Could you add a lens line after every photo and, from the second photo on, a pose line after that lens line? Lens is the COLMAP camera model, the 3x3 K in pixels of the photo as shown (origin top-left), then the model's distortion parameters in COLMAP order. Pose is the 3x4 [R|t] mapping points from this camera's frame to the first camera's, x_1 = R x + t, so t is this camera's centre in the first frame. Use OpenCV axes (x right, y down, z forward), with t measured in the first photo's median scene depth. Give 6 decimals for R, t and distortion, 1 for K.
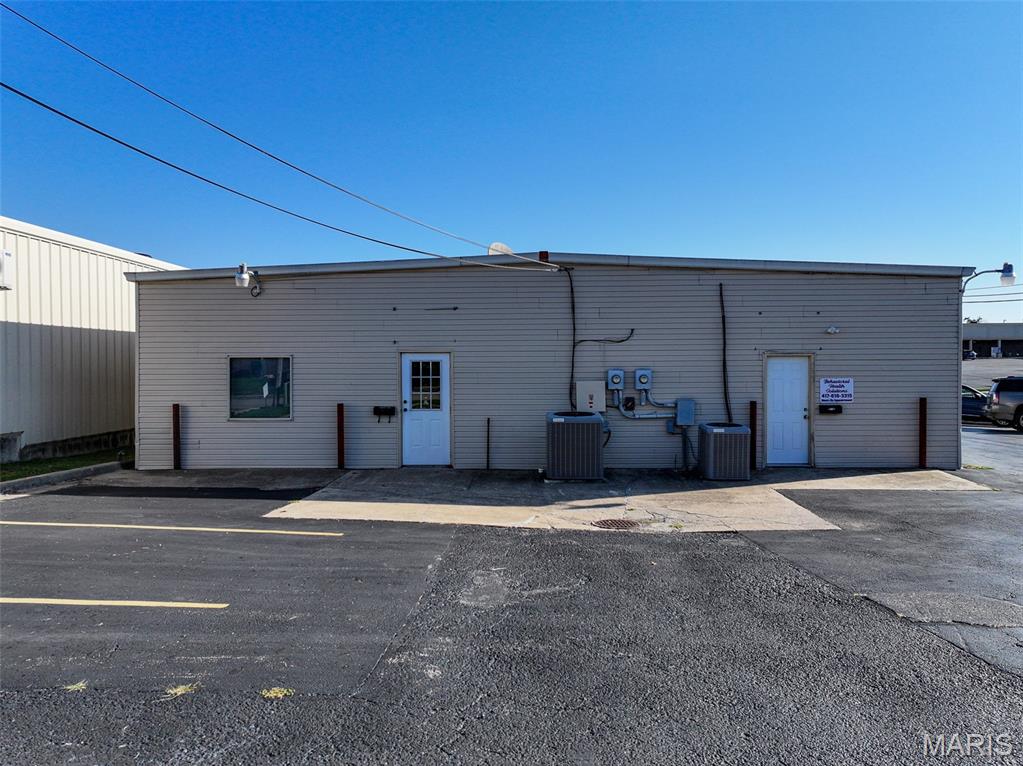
lens RADIAL K [[719.8, 0, 514.9], [0, 719.8, 378.5], [0, 0, 1]] dist [0.002546, 0.012180]
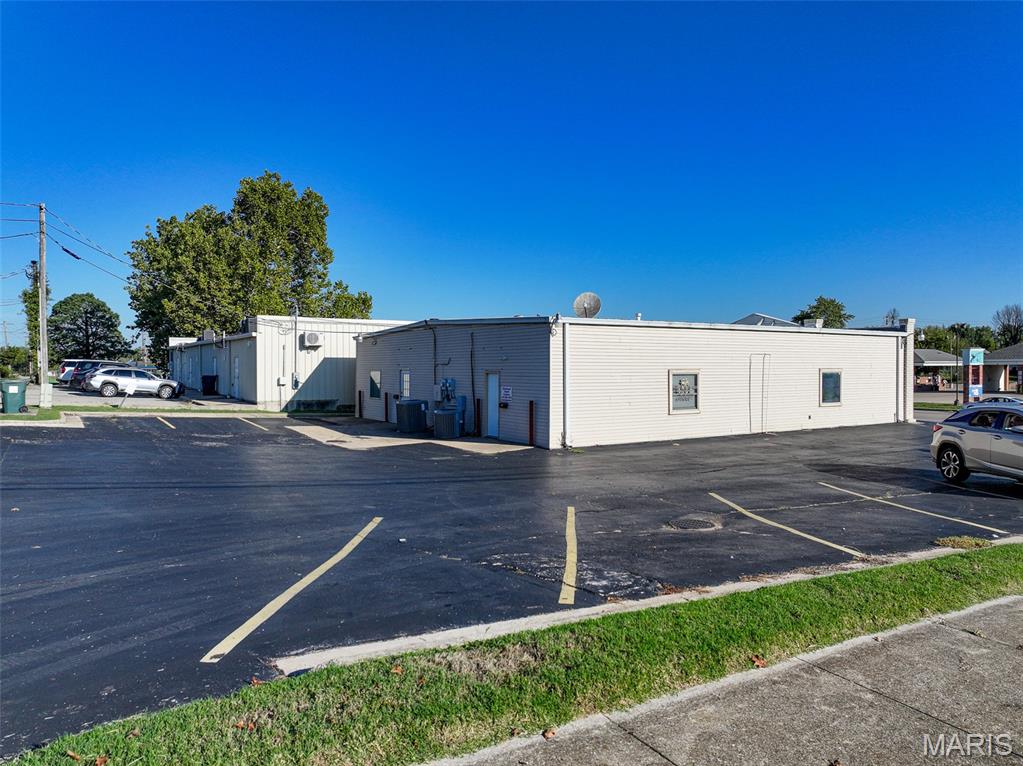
lens RADIAL K [[719.8, 0, 514.9], [0, 719.8, 378.5], [0, 0, 1]] dist [0.002546, 0.012180]
pose [[0.557383, 0.016021, -0.830101, 1.824799], [-0.017480, 0.999819, 0.007559, -0.032643], [0.830071, 0.010298, 0.557562, 0.090010]]
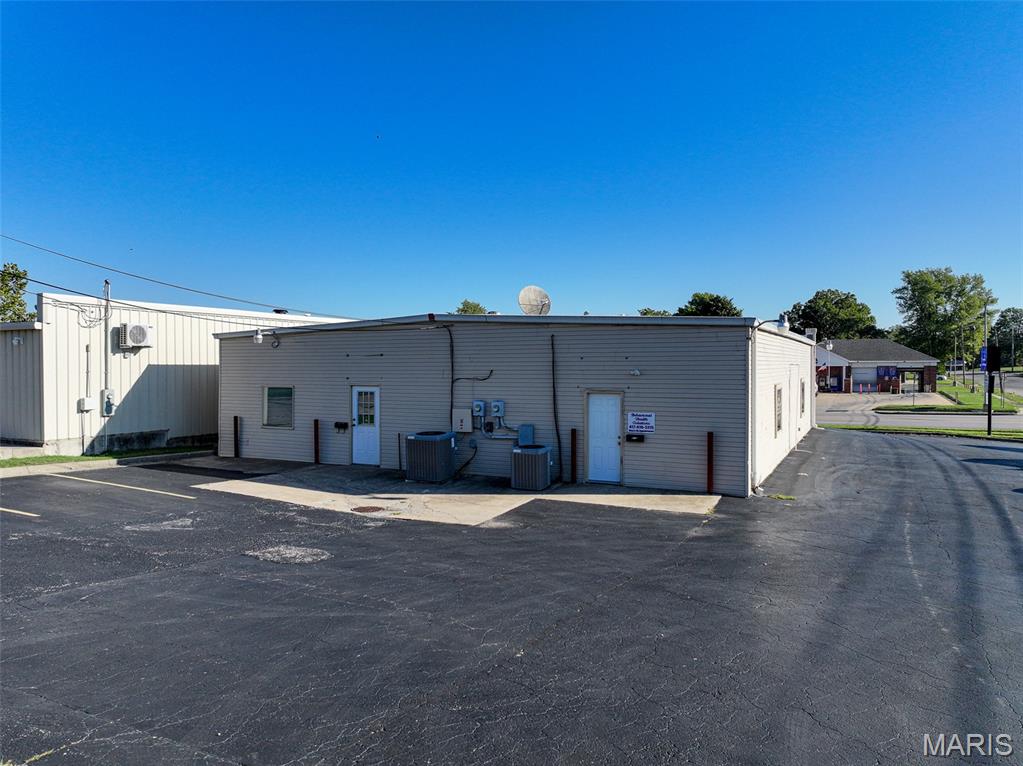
lens RADIAL K [[719.8, 0, 514.9], [0, 719.8, 378.5], [0, 0, 1]] dist [0.002546, 0.012180]
pose [[0.904492, 0.010008, -0.426374, 0.762097], [-0.009981, 0.999948, 0.002296, -0.057117], [0.426374, 0.002179, 0.904544, -0.169760]]
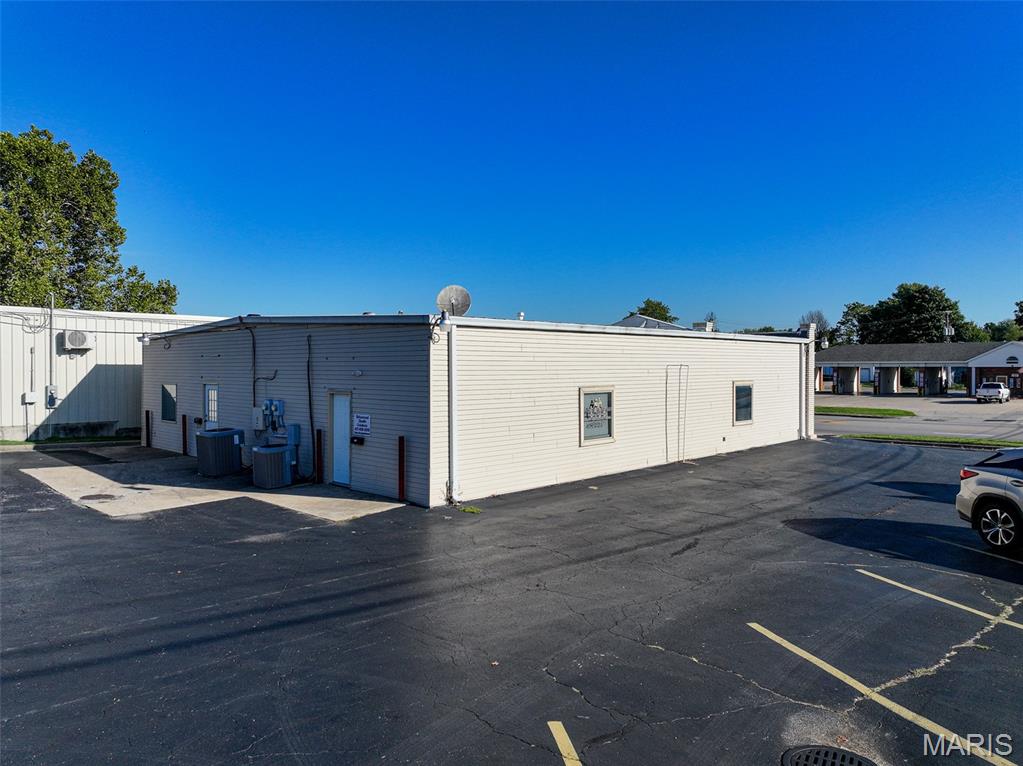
lens RADIAL K [[719.8, 0, 514.9], [0, 719.8, 378.5], [0, 0, 1]] dist [0.002546, 0.012180]
pose [[0.734137, 0.015903, -0.678815, 1.408703], [-0.015748, 0.999856, 0.006393, -0.069089], [0.678819, 0.005996, 0.734281, 0.312105]]
